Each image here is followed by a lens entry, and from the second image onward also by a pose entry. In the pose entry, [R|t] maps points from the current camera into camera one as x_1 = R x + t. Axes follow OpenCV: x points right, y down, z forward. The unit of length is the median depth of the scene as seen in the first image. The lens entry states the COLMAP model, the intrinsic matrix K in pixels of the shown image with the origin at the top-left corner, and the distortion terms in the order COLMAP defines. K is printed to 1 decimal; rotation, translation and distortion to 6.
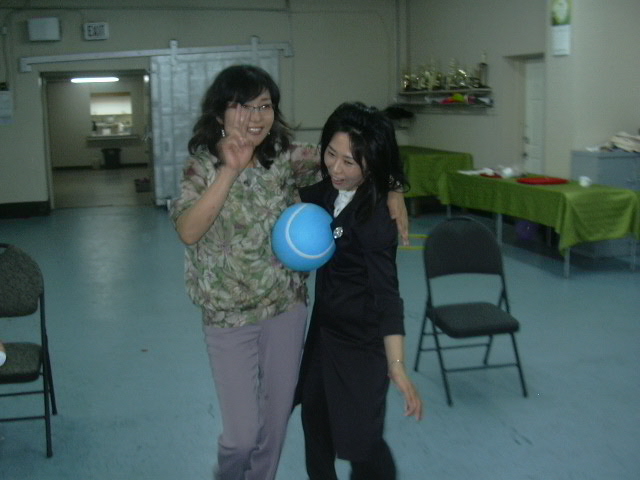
lens RADIAL K [[735.5, 0, 320.0], [0, 735.5, 240.0], [0, 0, 1]] dist [-0.194552, 0.112427]
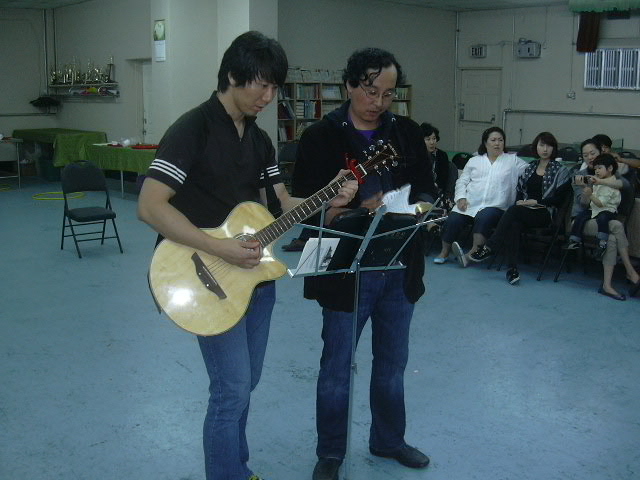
lens RADIAL K [[735.5, 0, 320.0], [0, 735.5, 240.0], [0, 0, 1]] dist [-0.194552, 0.112427]
pose [[0.896311, -0.062850, 0.438950, -0.031133], [0.055670, 0.998021, 0.029224, 0.064683], [-0.439918, -0.001757, 0.898036, -0.372946]]
